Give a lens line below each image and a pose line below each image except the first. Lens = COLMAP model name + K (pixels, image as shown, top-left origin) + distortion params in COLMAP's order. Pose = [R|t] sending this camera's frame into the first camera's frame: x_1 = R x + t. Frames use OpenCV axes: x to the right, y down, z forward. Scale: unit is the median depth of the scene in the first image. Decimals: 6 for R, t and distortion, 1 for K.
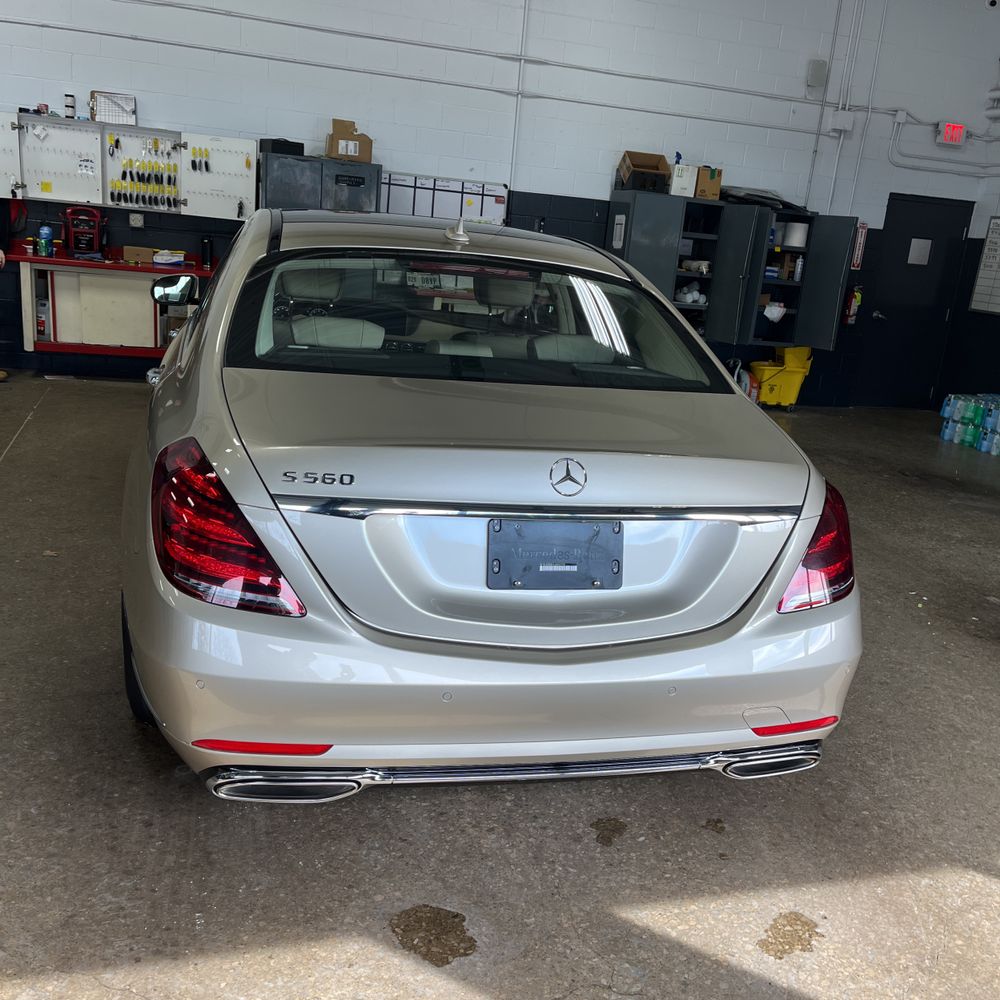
lens RADIAL K [[1013.5, 0, 508.9], [0, 1013.5, 504.2], [0, 0, 1]] dist [0.026507, 0.000000]
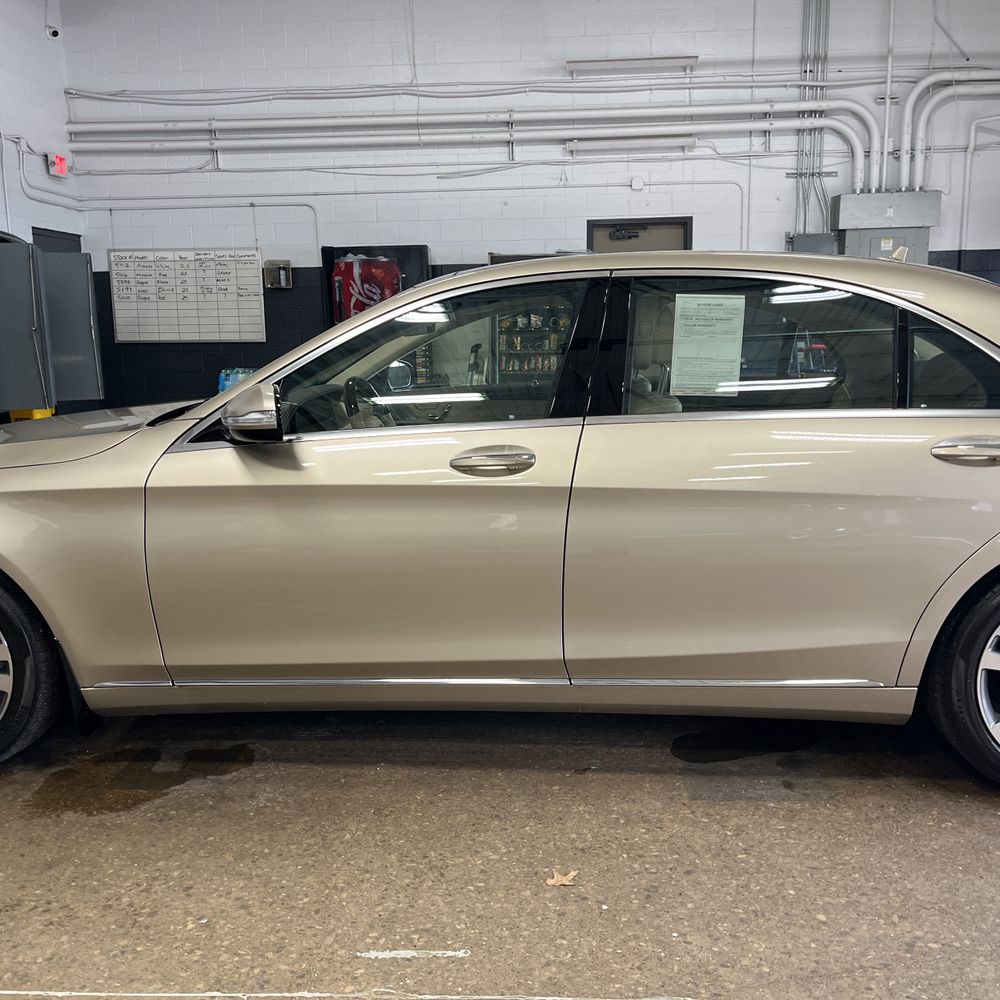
lens RADIAL K [[1013.5, 0, 493.4], [0, 1013.5, 506.3], [0, 0, 1]] dist [0.026507, 0.000000]
pose [[0.319148, -0.267229, 0.909249, -0.487415], [0.292096, 0.940451, 0.173873, -0.134688], [-0.901568, 0.210097, 0.378199, 0.414357]]
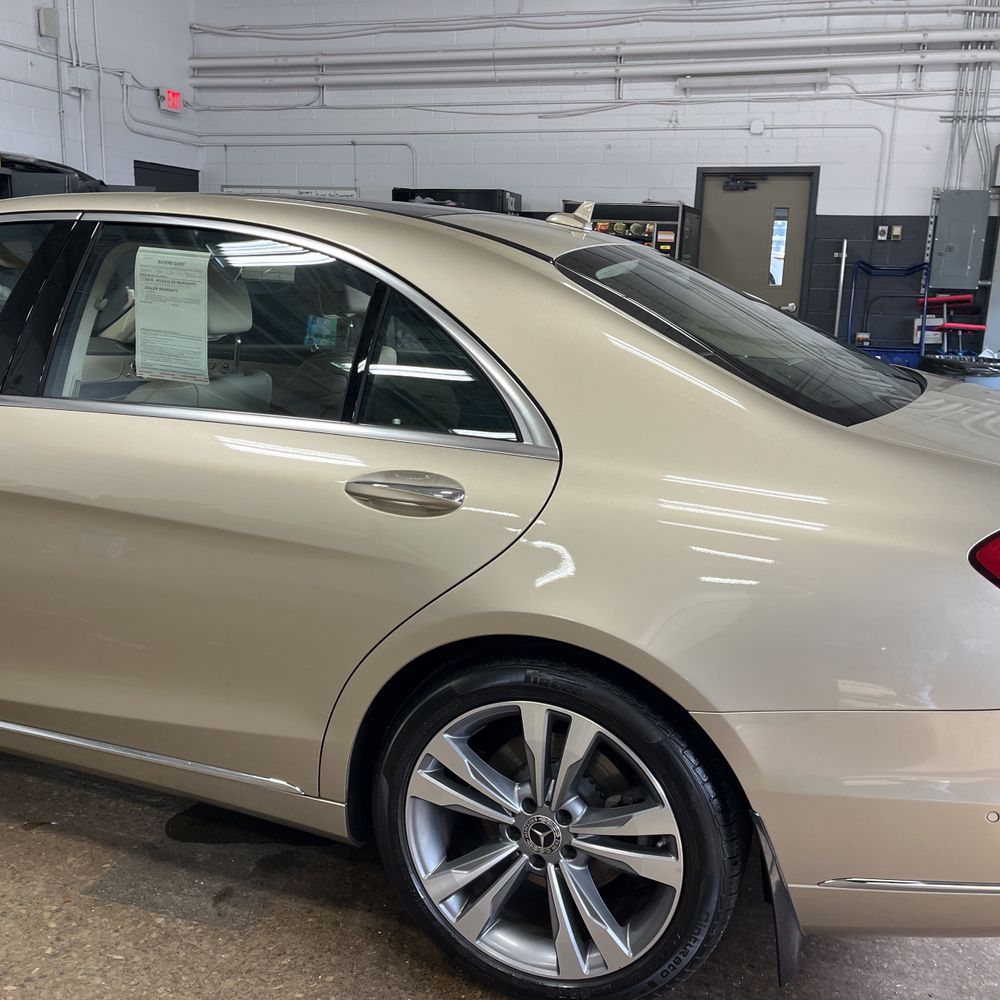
lens RADIAL K [[1013.5, 0, 511.3], [0, 1013.5, 491.4], [0, 0, 1]] dist [0.026507, 0.000000]
pose [[0.565722, -0.250006, 0.785783, -0.301588], [0.233908, 0.962442, 0.137811, -0.075251], [-0.790725, 0.105838, 0.602953, 0.237948]]
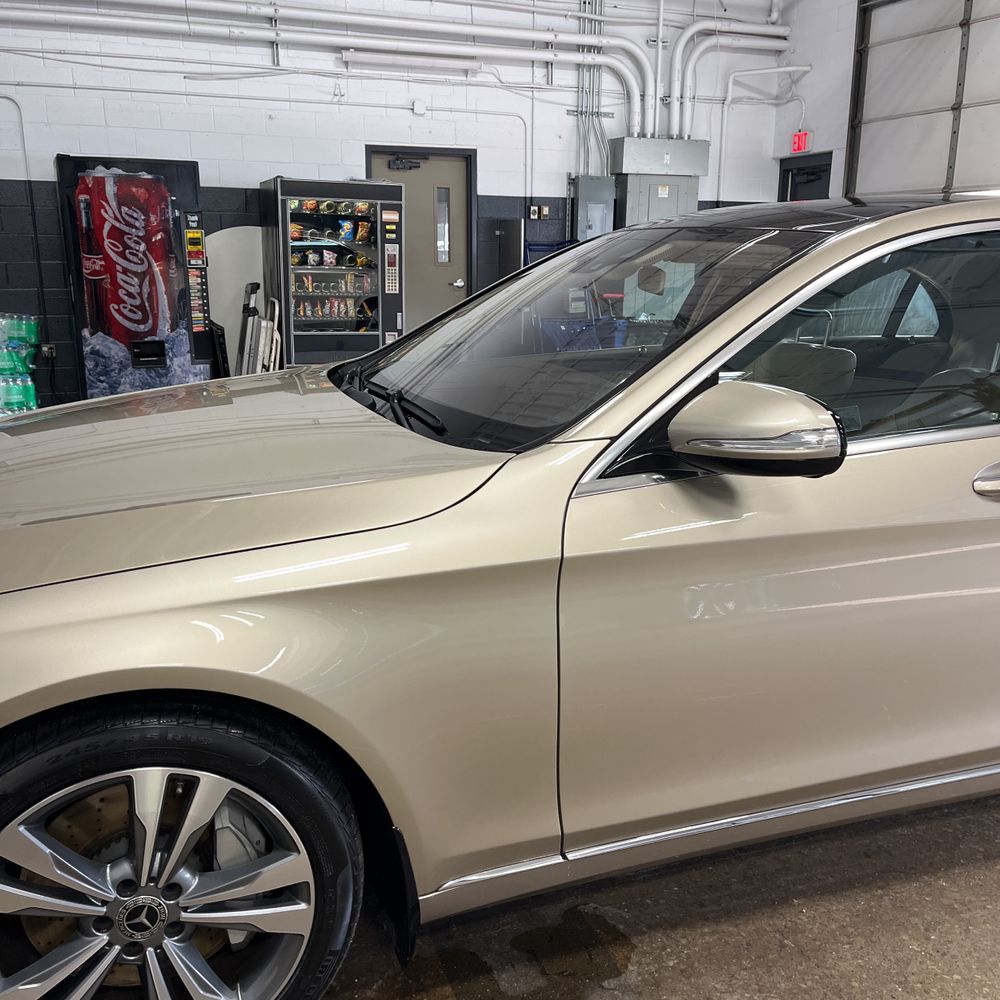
lens RADIAL K [[1013.5, 0, 508.8], [0, 1013.5, 502.4], [0, 0, 1]] dist [0.026507, 0.000000]
pose [[-0.091775, -0.327195, 0.940490, -0.397992], [0.241224, 0.909039, 0.339792, -0.198745], [-0.966120, 0.258053, -0.004500, 0.661256]]
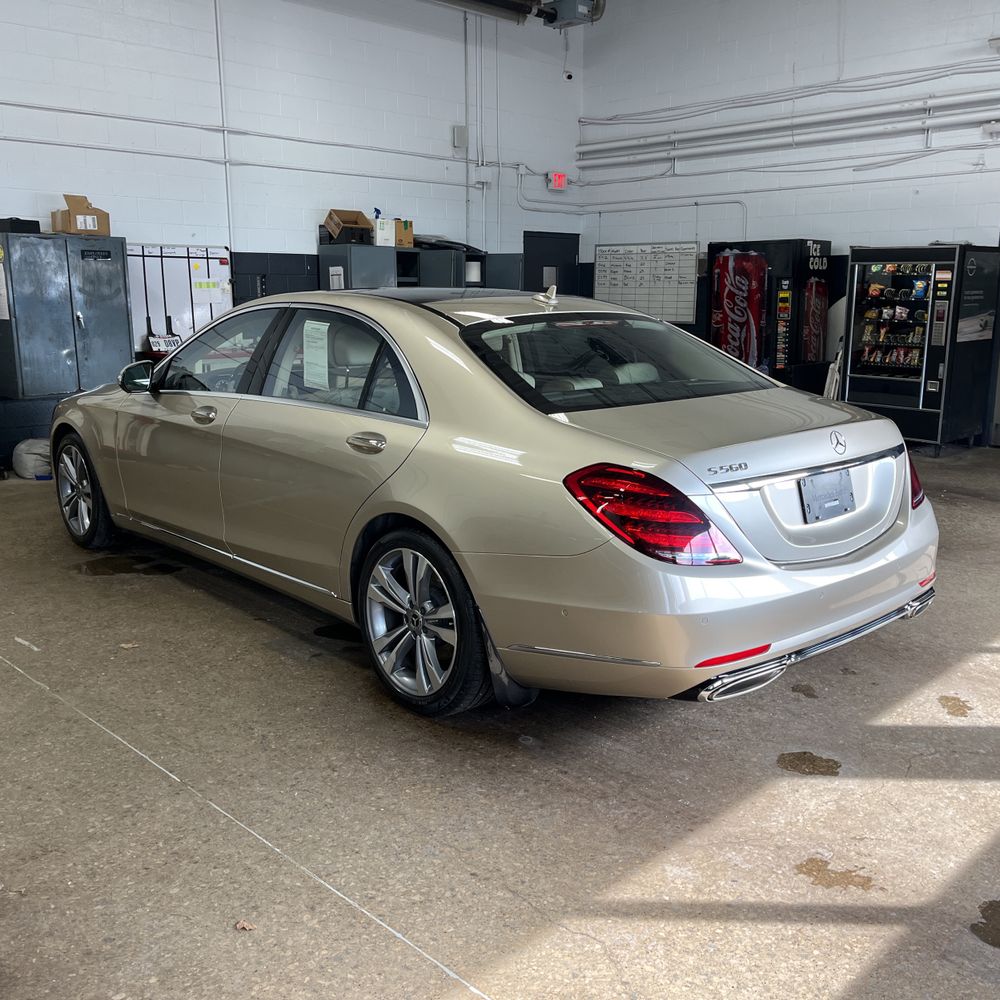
lens RADIAL K [[1013.5, 0, 512.5], [0, 1013.5, 485.4], [0, 0, 1]] dist [0.026507, 0.000000]
pose [[0.873650, -0.178494, 0.452632, -0.290311], [0.200437, 0.979706, -0.000532, -0.016352], [-0.443352, 0.091189, 0.891697, -0.044722]]
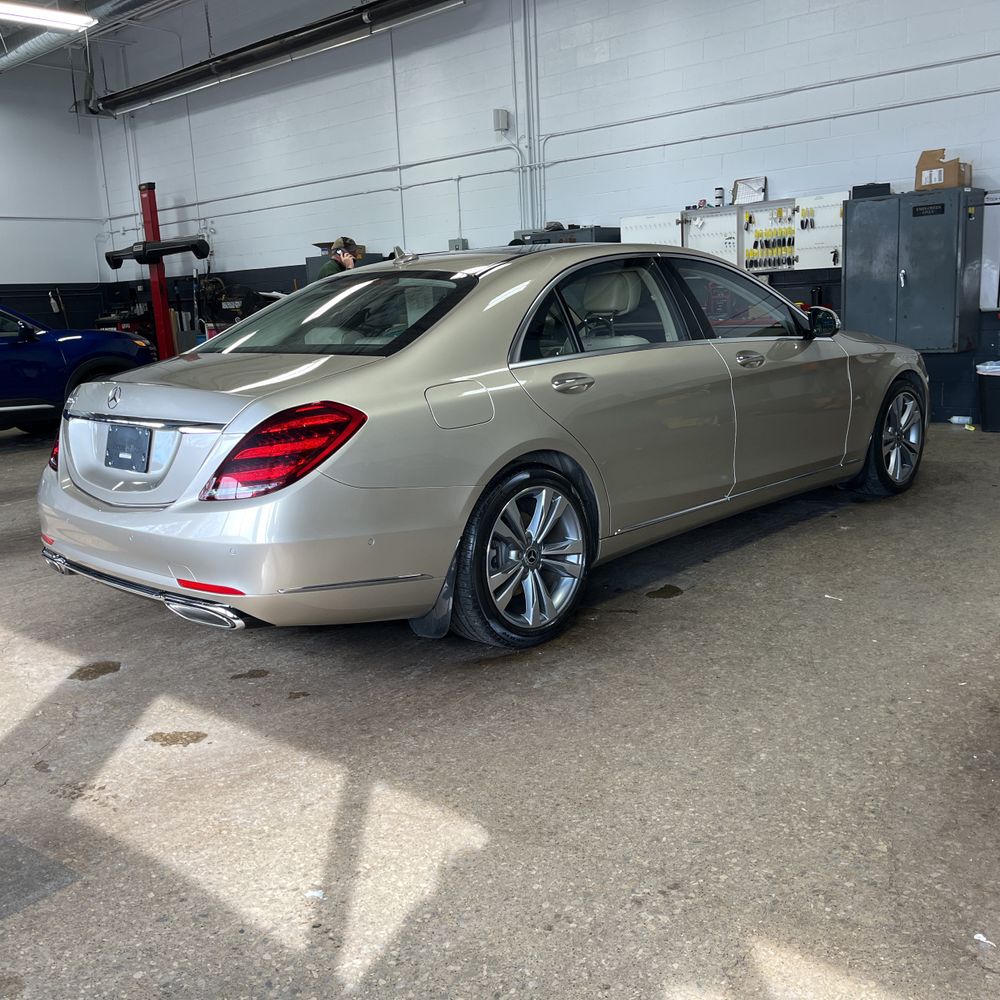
lens RADIAL K [[1013.5, 0, 496.3], [0, 1013.5, 494.0], [0, 0, 1]] dist [0.026507, 0.000000]
pose [[0.512396, 0.046840, -0.857471, 0.475963], [-0.126691, 0.991708, -0.021534, 0.022506], [0.849352, 0.119668, 0.514082, 0.183018]]
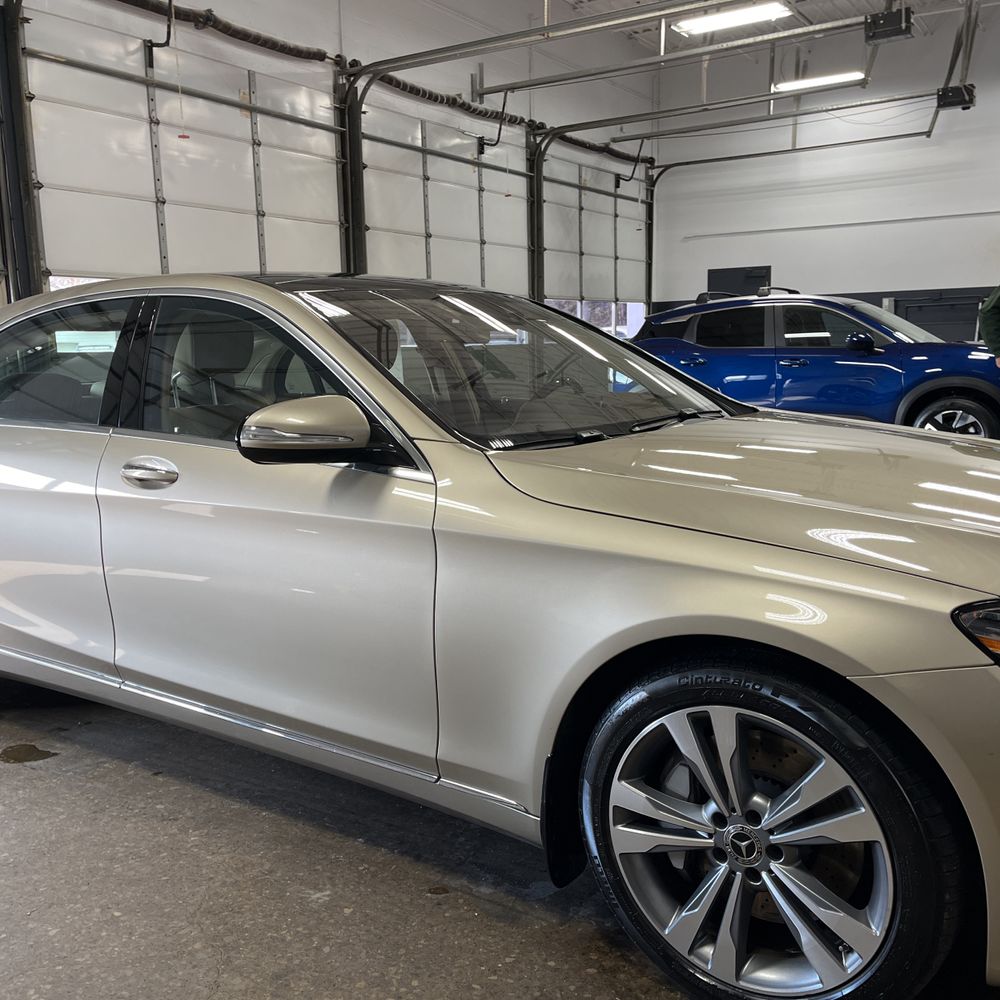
lens RADIAL K [[1013.5, 0, 490.5], [0, 1013.5, 505.6], [0, 0, 1]] dist [0.026507, 0.000000]
pose [[-0.763776, 0.029314, -0.644815, 0.176047], [-0.210176, 0.933234, 0.291377, -0.197331], [0.610305, 0.358072, -0.706621, 0.909432]]
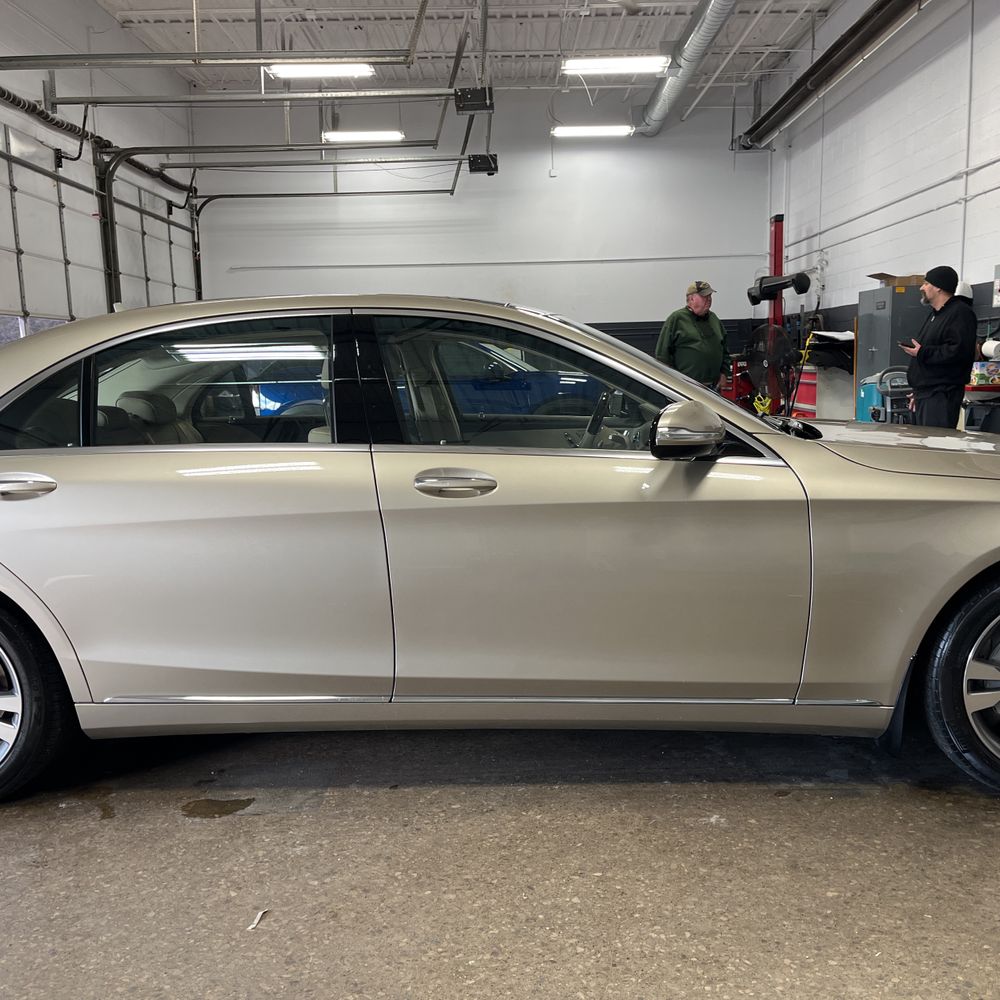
lens RADIAL K [[1013.5, 0, 498.4], [0, 1013.5, 503.7], [0, 0, 1]] dist [0.026507, 0.000000]
pose [[-0.299092, 0.049876, -0.952920, 0.375419], [-0.247863, 0.960294, 0.128058, -0.127320], [0.921470, 0.274495, -0.274854, 0.711606]]
